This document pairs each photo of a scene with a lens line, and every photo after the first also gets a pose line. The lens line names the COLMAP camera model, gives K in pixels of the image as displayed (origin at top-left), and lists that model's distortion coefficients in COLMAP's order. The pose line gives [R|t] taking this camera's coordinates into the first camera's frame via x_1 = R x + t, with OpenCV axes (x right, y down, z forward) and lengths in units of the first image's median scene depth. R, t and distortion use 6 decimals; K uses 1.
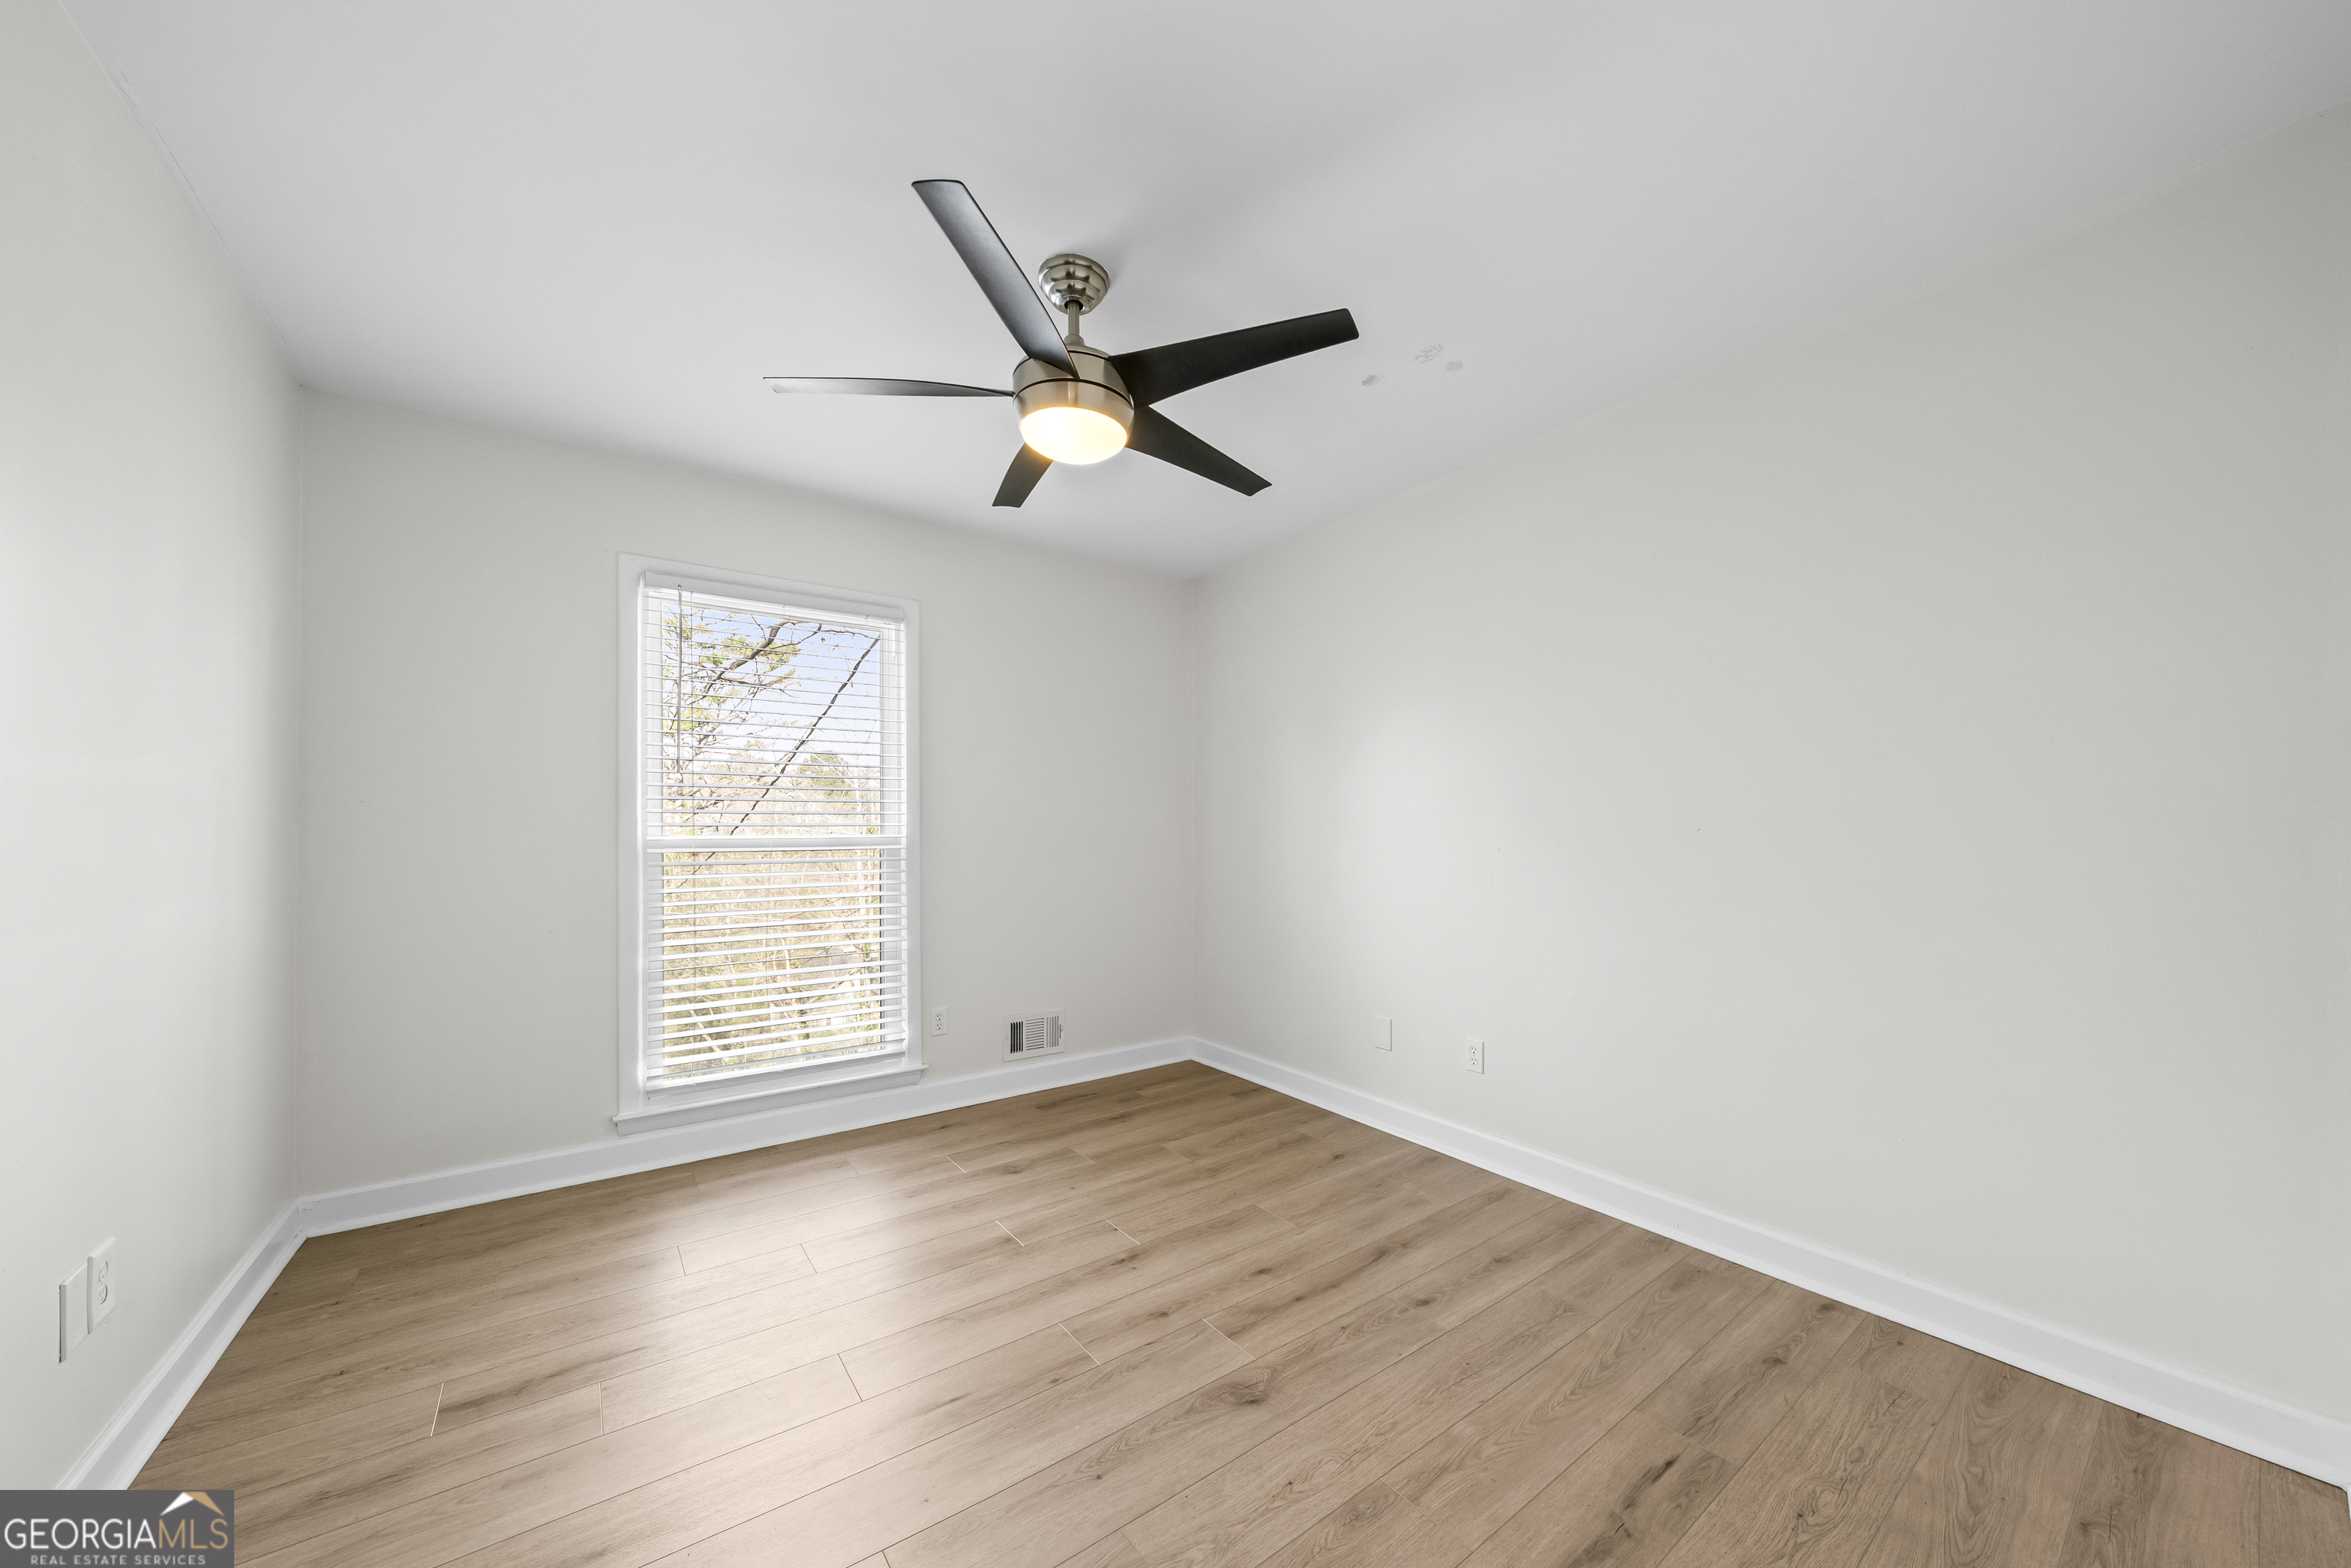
lens RADIAL K [[812.7, 0, 1182.3], [0, 812.7, 825.3], [0, 0, 1]] dist [-0.009619, -0.000149]
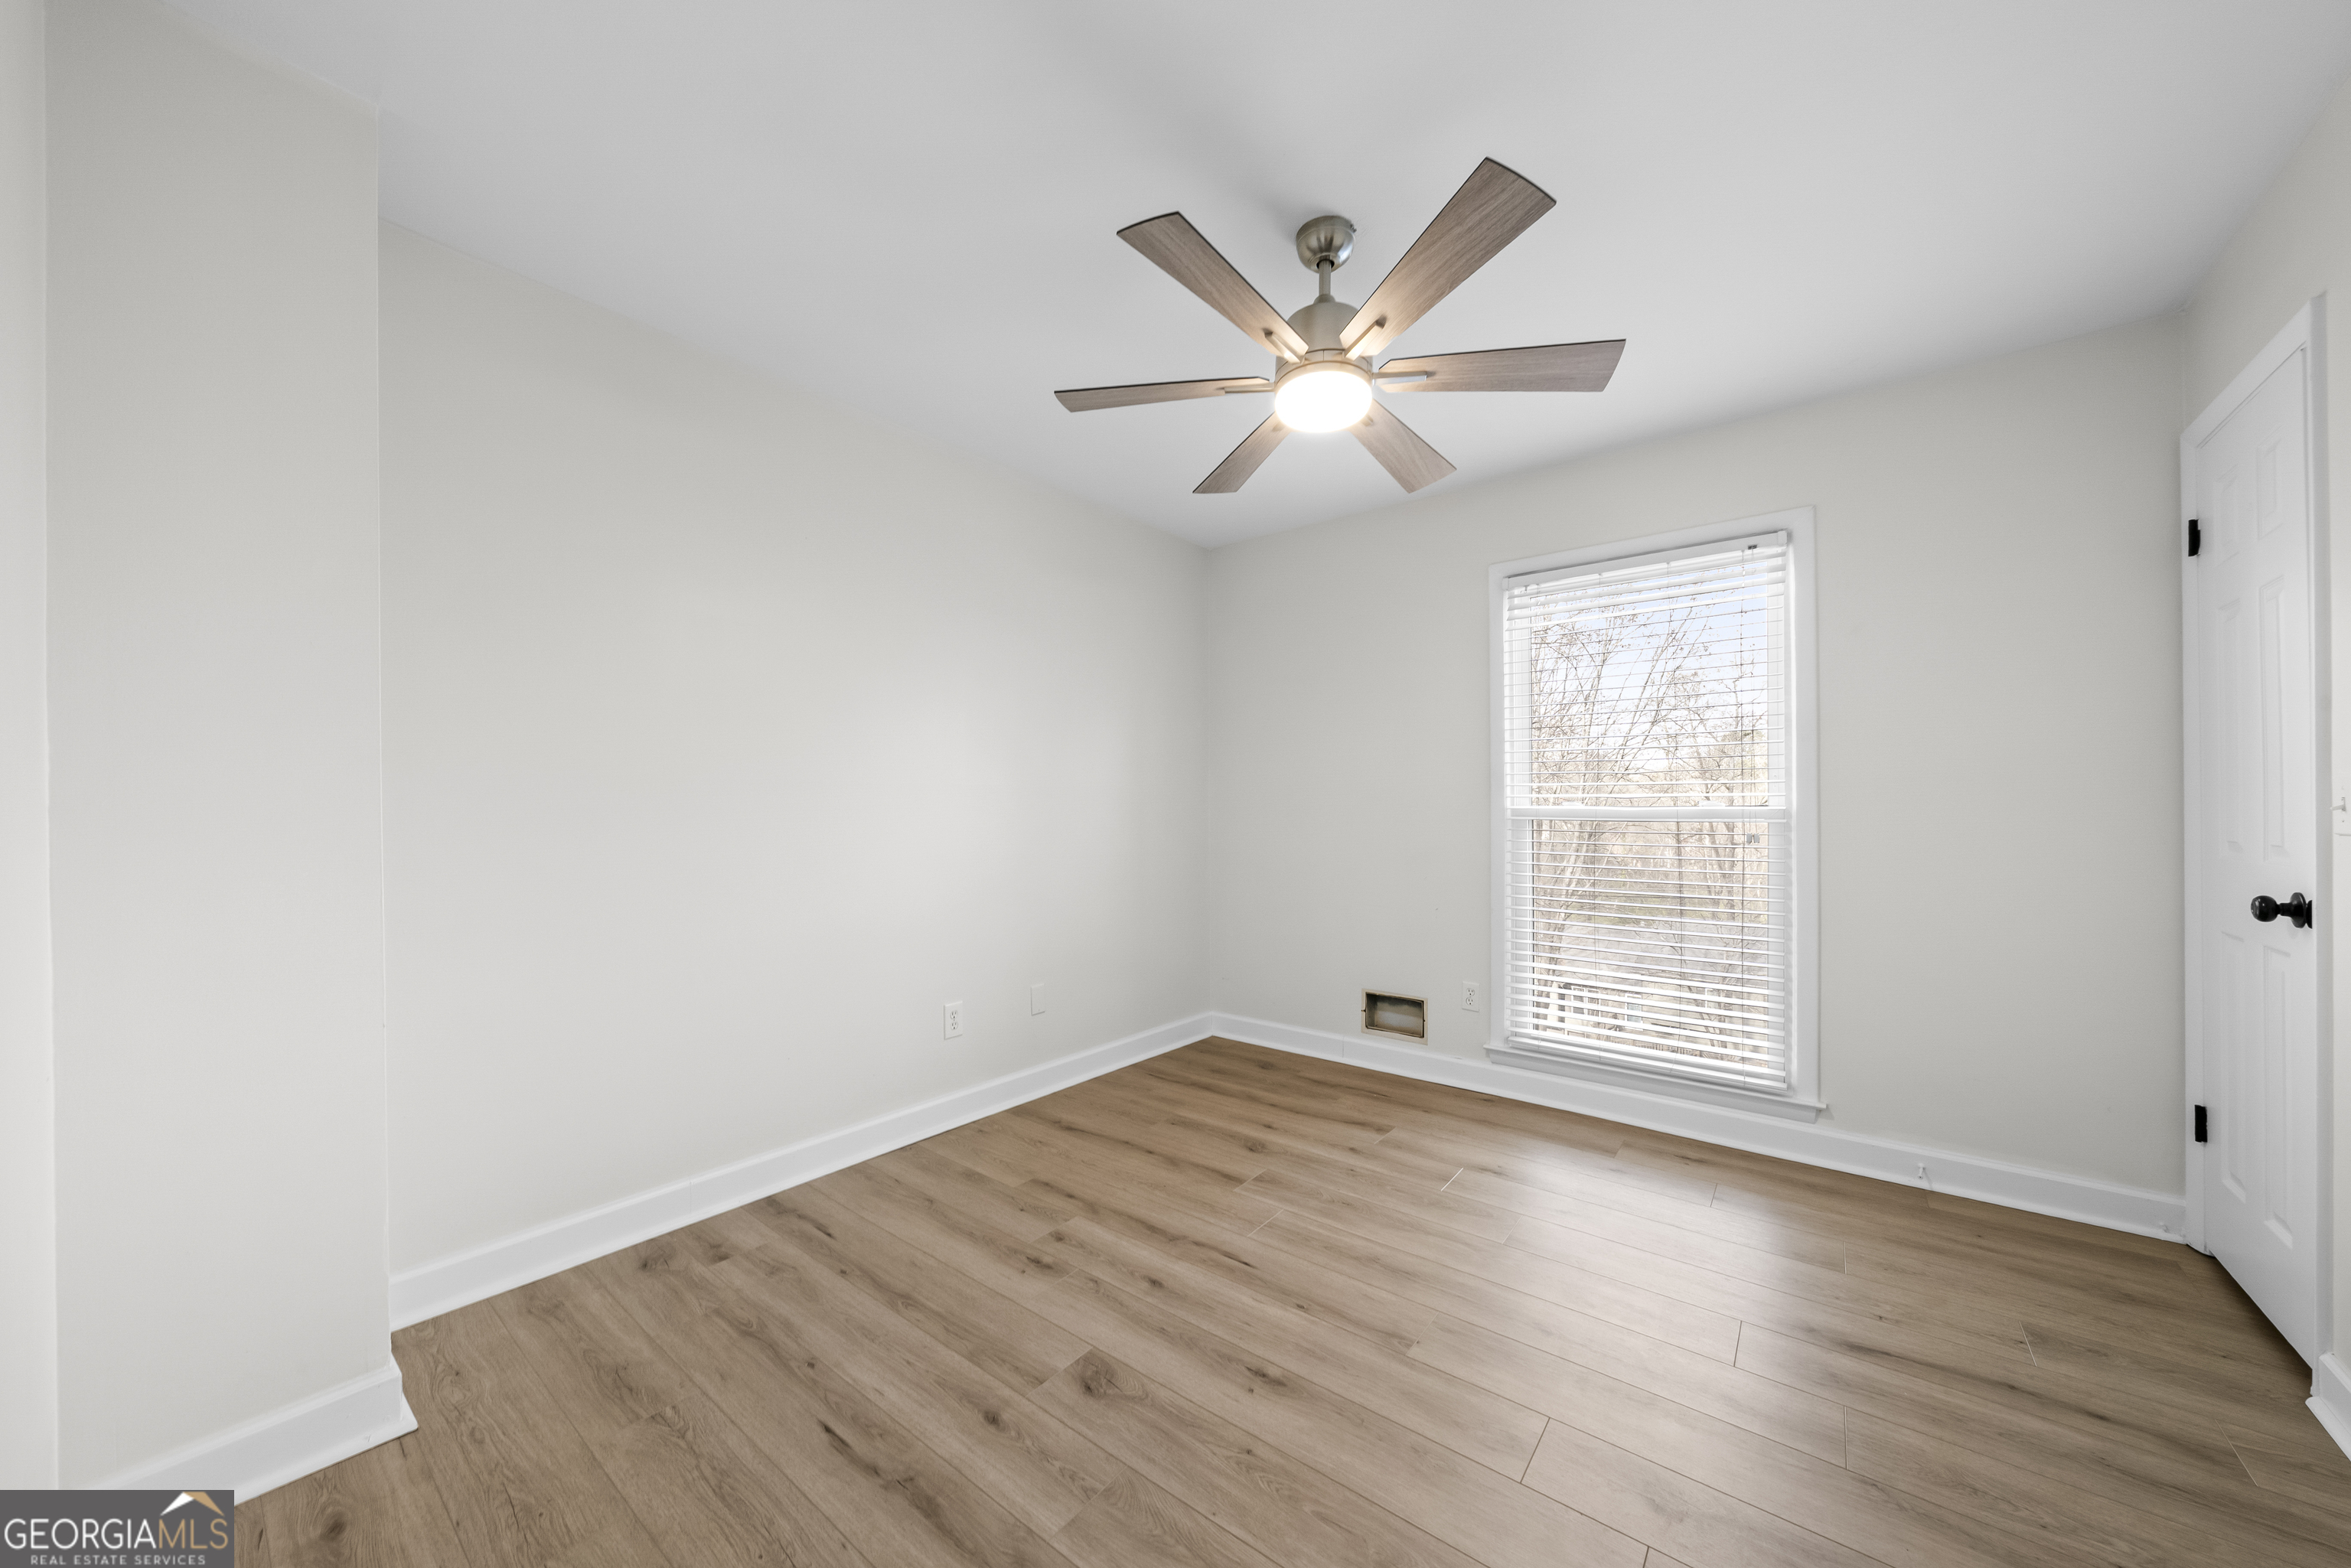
lens RADIAL K [[826.8, 0, 1167.4], [0, 826.8, 744.3], [0, 0, 1]] dist [-0.001120, 0.000068]
pose [[0.252522, -0.063178, -0.965526, 1.384292], [0.014615, 0.998001, -0.061480, 0.001681], [0.967481, 0.001414, 0.252940, 1.032731]]
